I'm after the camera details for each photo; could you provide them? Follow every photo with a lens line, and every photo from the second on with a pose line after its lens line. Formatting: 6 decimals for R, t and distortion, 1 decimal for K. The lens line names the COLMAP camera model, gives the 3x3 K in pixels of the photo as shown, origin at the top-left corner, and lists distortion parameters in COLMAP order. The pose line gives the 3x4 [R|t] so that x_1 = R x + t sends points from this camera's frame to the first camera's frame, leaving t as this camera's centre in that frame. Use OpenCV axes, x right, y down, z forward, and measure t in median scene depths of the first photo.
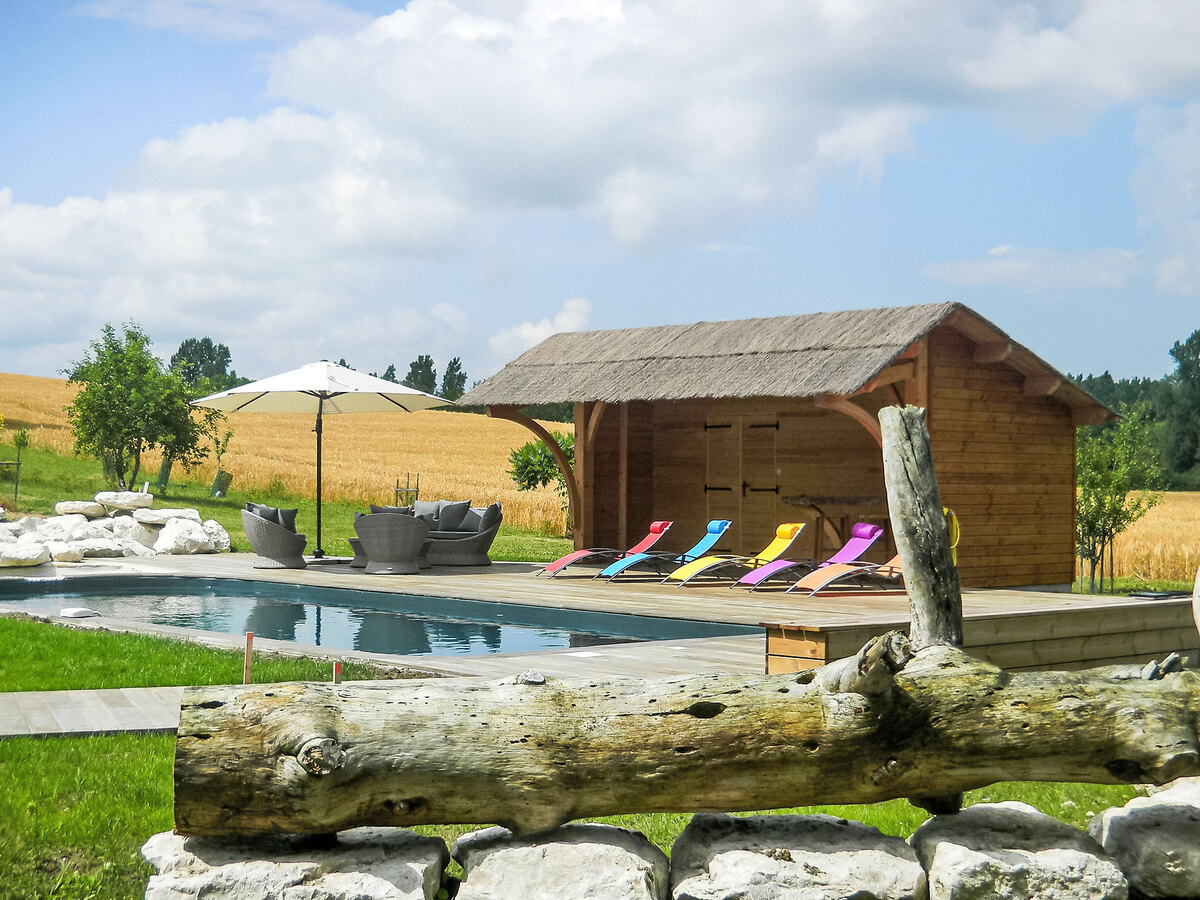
lens RADIAL K [[1868.4, 0, 600.0], [0, 1868.4, 450.0], [0, 0, 1]] dist [-0.019416, -0.025931]
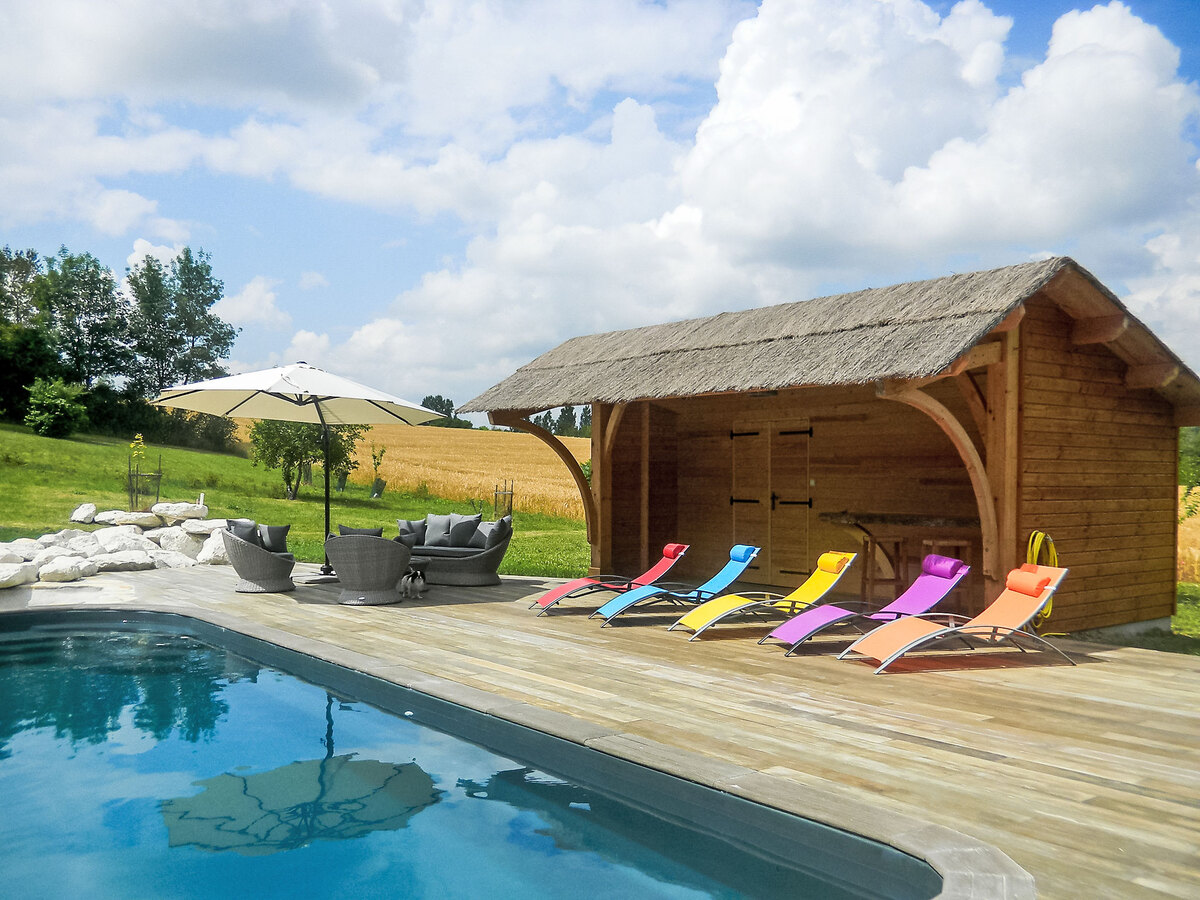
lens RADIAL K [[1044.9, 0, 614.9], [0, 1044.9, 498.8], [0, 0, 1]] dist [0.005619, 0.001976]
pose [[0.997817, -0.003806, -0.065929, 0.037110], [0.006140, 0.999360, 0.035228, 0.000996], [0.065753, -0.035556, 0.997202, 0.537500]]
